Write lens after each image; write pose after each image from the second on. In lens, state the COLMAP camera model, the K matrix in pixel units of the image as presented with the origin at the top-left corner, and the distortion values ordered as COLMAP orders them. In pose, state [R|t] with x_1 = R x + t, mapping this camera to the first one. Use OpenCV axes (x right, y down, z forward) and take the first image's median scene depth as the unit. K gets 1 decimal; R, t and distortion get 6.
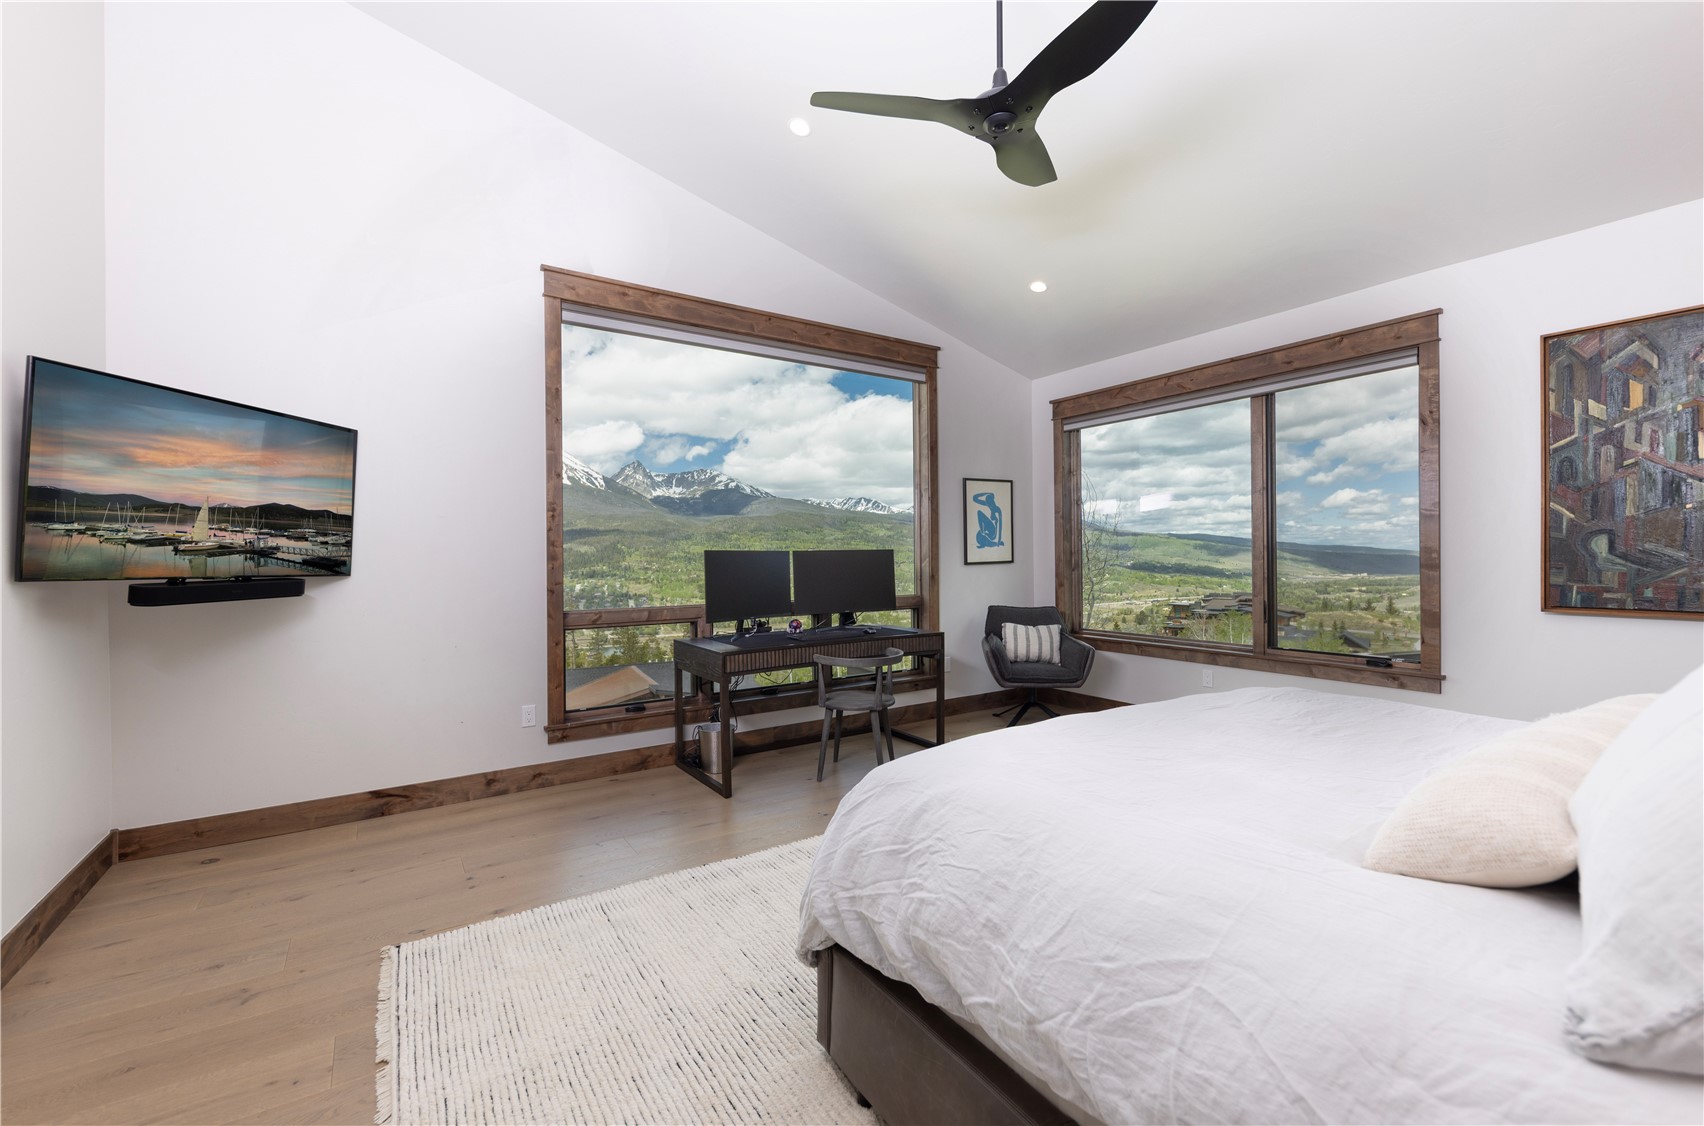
lens RADIAL K [[702.5, 0, 846.8], [0, 702.5, 563.2], [0, 0, 1]] dist [-0.001556, 0.000004]
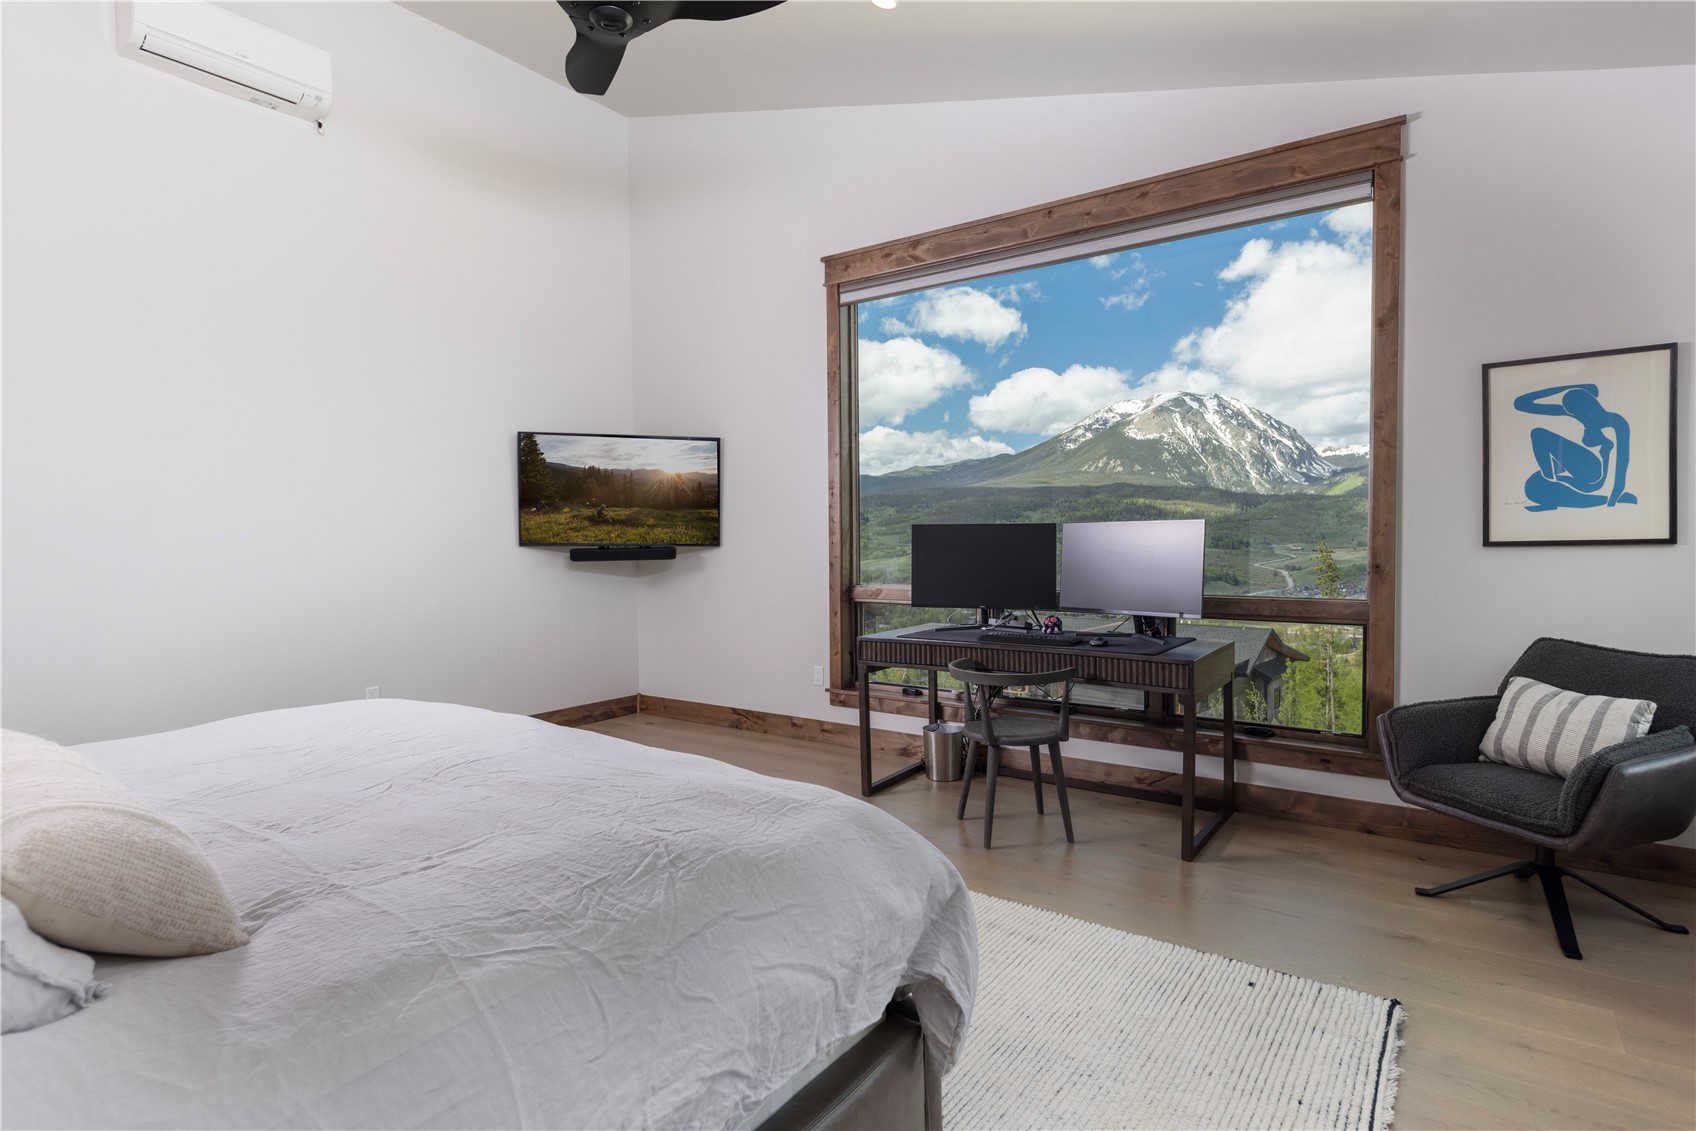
lens RADIAL K [[877.4, 0, 851.3], [0, 877.4, 568.5], [0, 0, 1]] dist [0.010294, -0.001420]
pose [[0.353671, 0.041939, -0.934429, 0.578276], [-0.002665, 0.999035, 0.043829, -0.007772], [0.935366, -0.013011, 0.353442, 0.382138]]
